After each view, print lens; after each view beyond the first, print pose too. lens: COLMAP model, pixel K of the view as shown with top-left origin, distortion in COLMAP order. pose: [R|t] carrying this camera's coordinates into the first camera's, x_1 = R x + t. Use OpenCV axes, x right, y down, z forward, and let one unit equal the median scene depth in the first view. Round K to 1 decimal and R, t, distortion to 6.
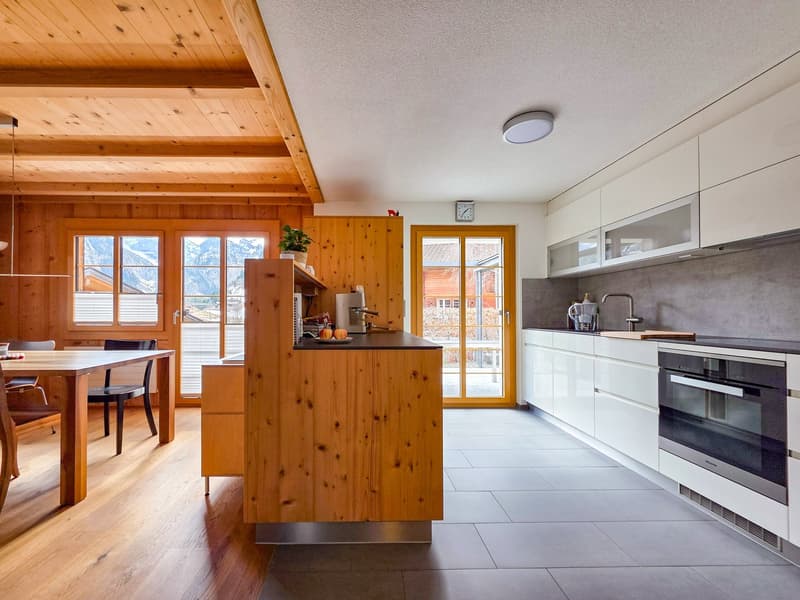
lens RADIAL K [[331.5, 0, 397.2], [0, 331.5, 316.5], [0, 0, 1]] dist [0.001552, 0.000090]
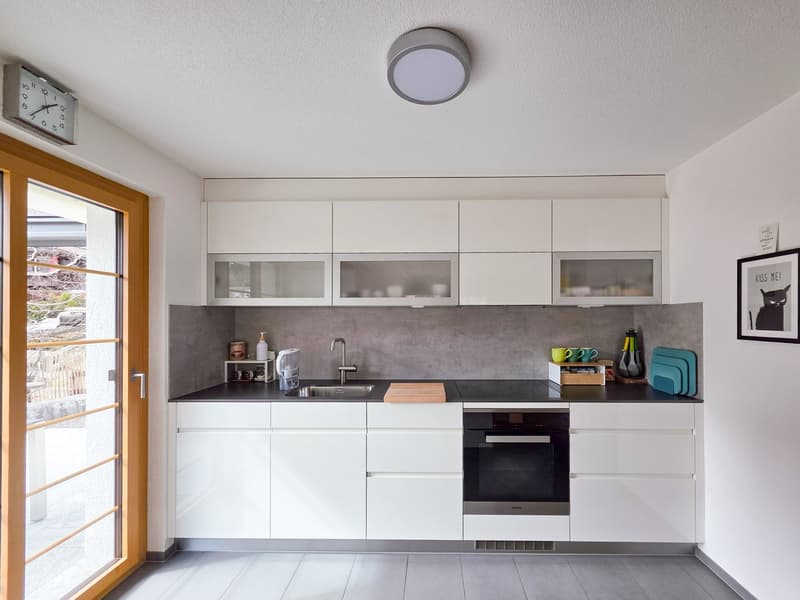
lens RADIAL K [[331.5, 0, 397.2], [0, 331.5, 316.5], [0, 0, 1]] dist [0.001552, 0.000090]
pose [[0.117001, 0.007291, 0.993105, -0.143067], [0.008668, 0.999927, -0.008362, -0.131305], [-0.993094, 0.009586, 0.116929, 0.870338]]
